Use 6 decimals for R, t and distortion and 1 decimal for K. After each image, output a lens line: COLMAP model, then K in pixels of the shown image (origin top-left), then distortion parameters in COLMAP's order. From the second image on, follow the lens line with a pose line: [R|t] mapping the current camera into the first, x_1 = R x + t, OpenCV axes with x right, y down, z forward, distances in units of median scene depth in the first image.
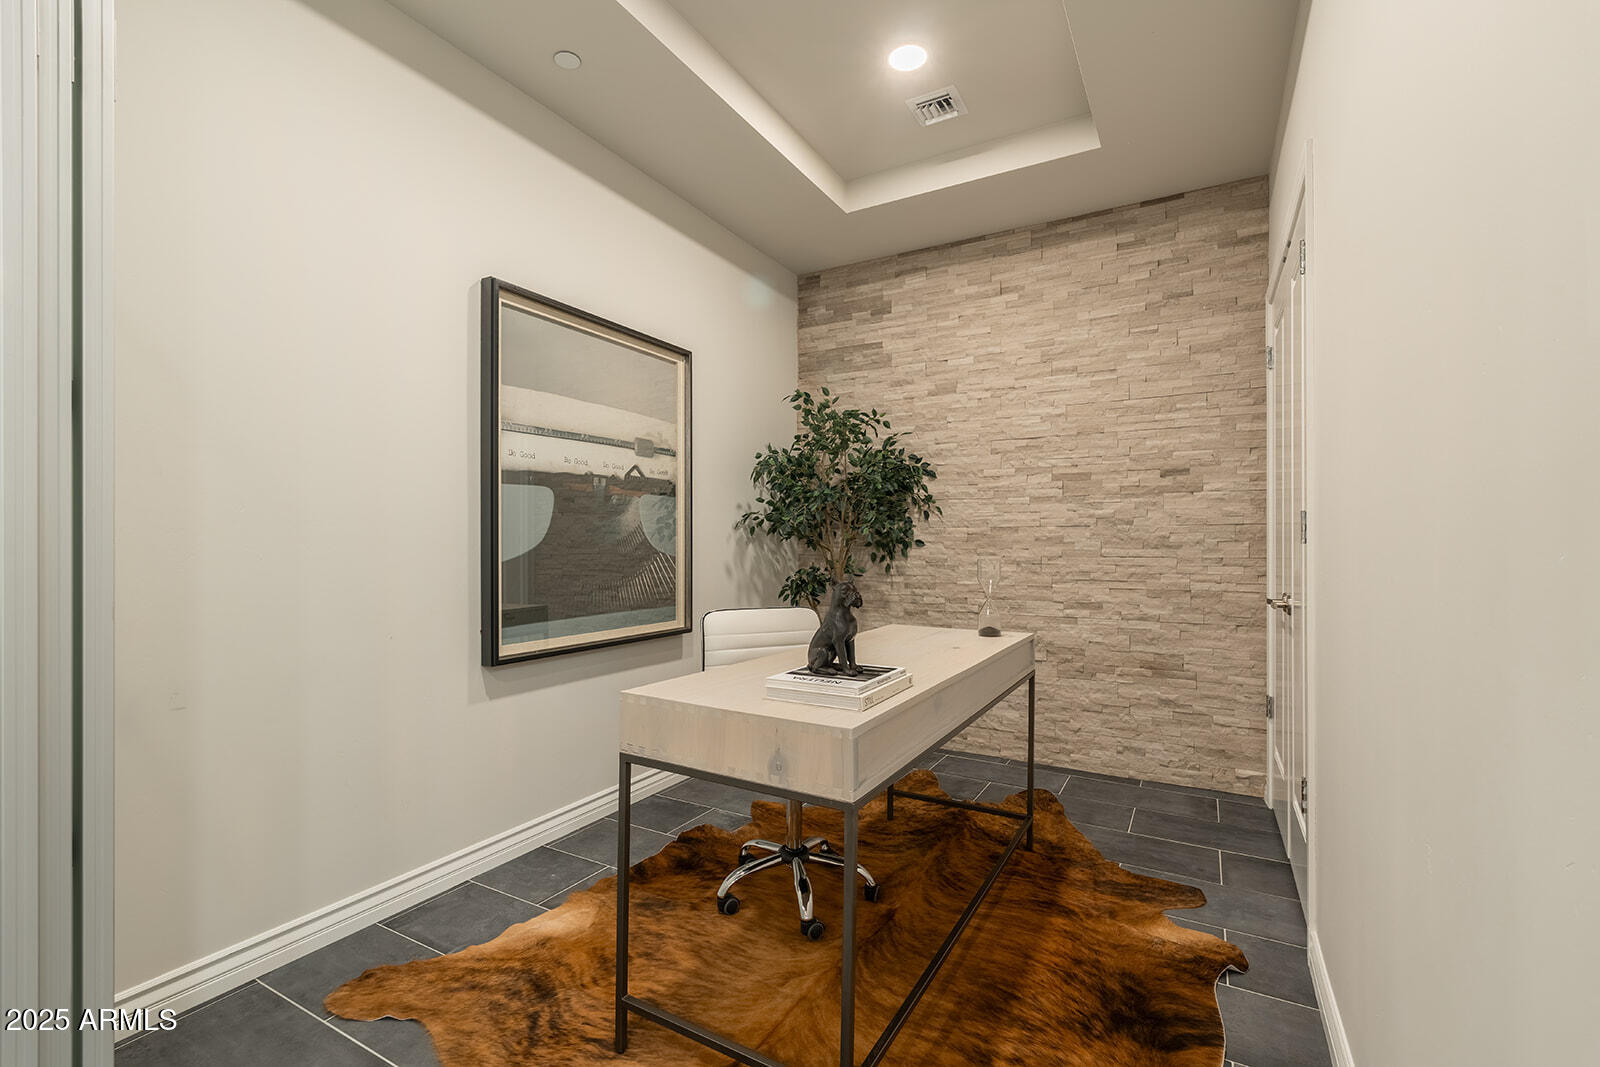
lens RADIAL K [[704.4, 0, 796.3], [0, 704.4, 536.0], [0, 0, 1]] dist [-0.007932, 0.000301]
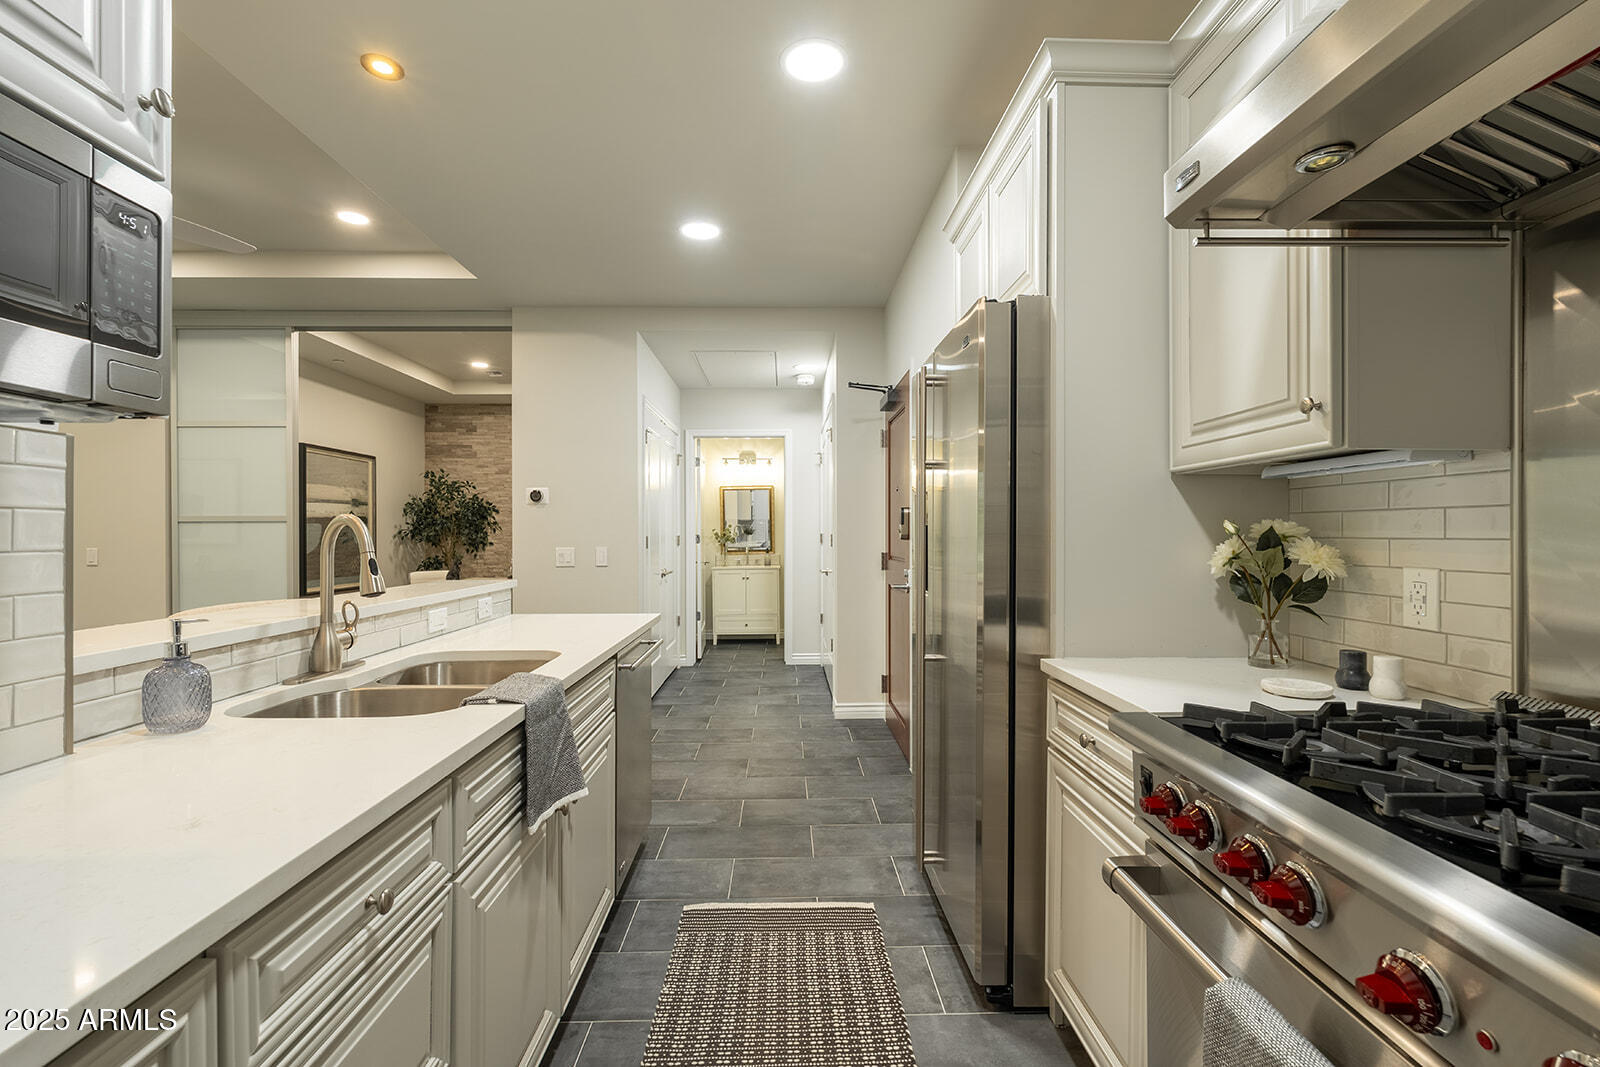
lens RADIAL K [[704.4, 0, 788.8], [0, 704.4, 529.0], [0, 0, 1]] dist [-0.007932, 0.000301]
pose [[0.857491, 0.000657, 0.514498, -0.147421], [-0.000444, 1.000000, -0.000536, -0.033790], [-0.514498, 0.000231, 0.857491, -1.293206]]
